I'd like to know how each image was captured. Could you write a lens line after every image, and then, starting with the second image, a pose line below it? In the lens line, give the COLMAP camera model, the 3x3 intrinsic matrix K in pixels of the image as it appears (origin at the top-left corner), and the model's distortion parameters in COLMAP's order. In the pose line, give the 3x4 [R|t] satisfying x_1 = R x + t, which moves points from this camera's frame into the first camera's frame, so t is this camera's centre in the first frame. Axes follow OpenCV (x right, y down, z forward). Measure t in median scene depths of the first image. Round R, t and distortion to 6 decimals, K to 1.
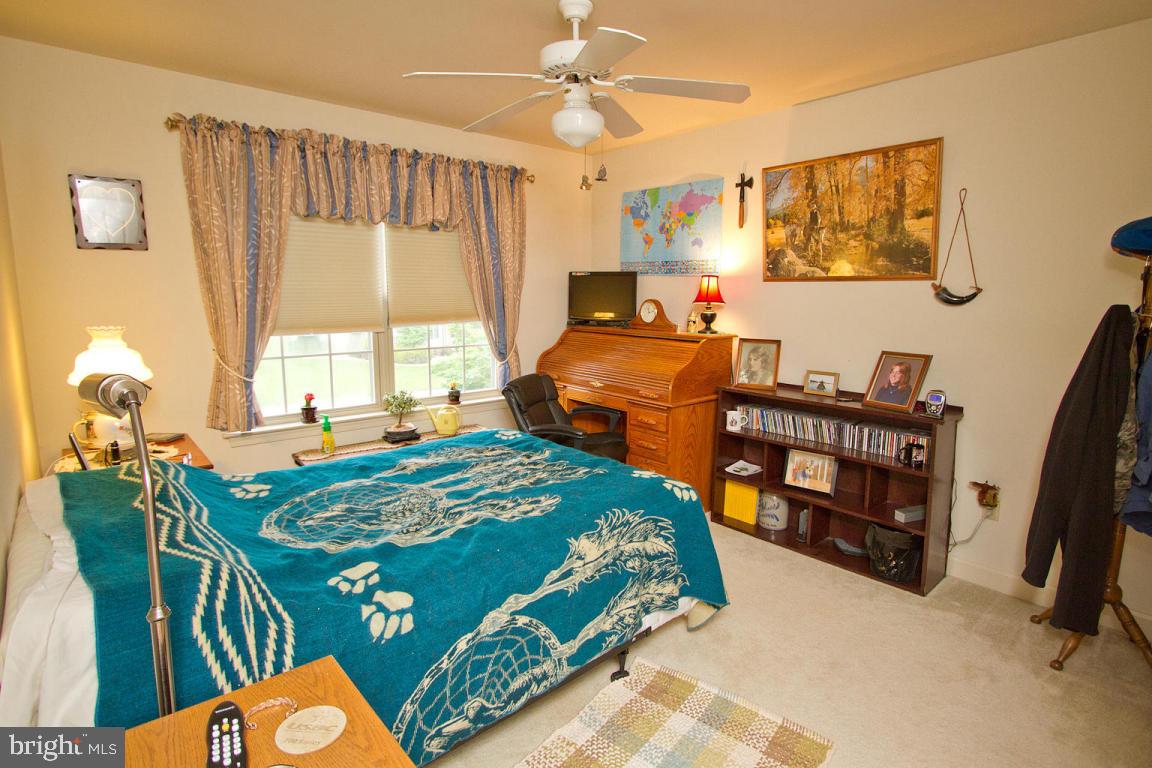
lens RADIAL K [[567.6, 0, 579.7], [0, 567.6, 376.5], [0, 0, 1]] dist [-0.019740, 0.000021]
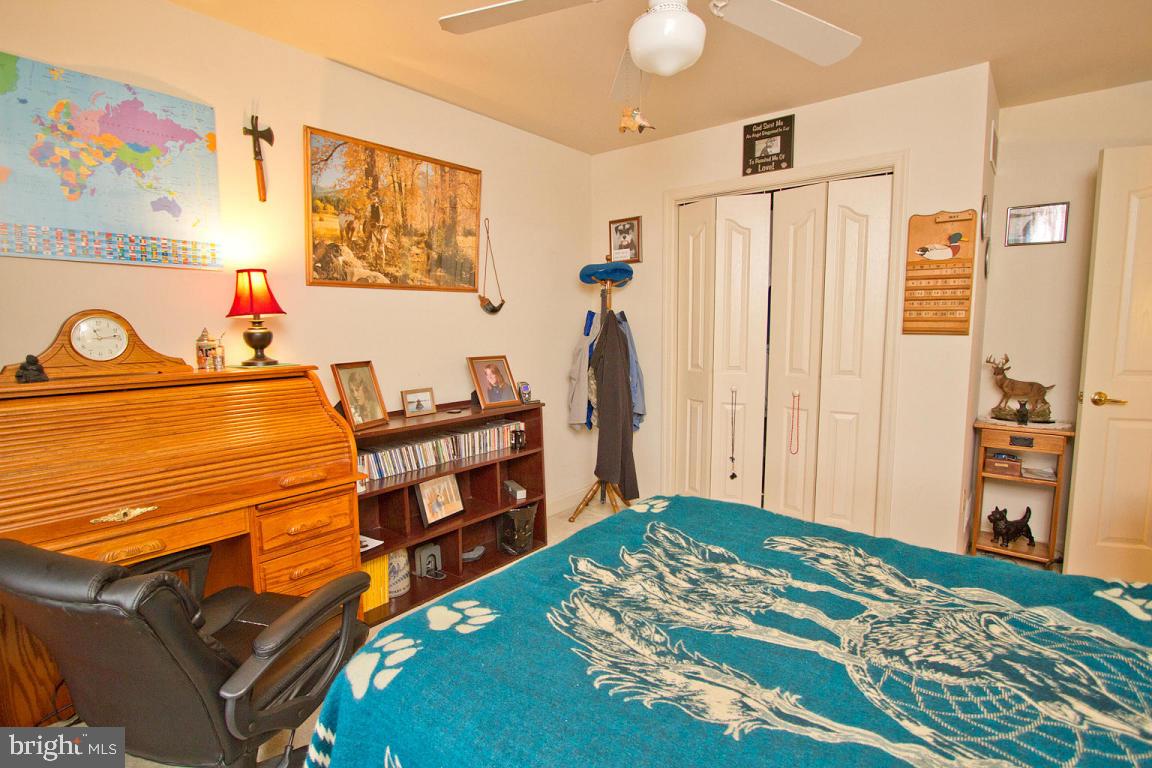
lens RADIAL K [[562.3, 0, 576.0], [0, 562.3, 384.0], [0, 0, 1]] dist [-0.014619, 0.000669]
pose [[-0.166897, -0.108115, 0.980029, -0.489136], [0.155731, 0.978603, 0.134478, -0.098256], [-0.973598, 0.175065, -0.146489, 0.888159]]
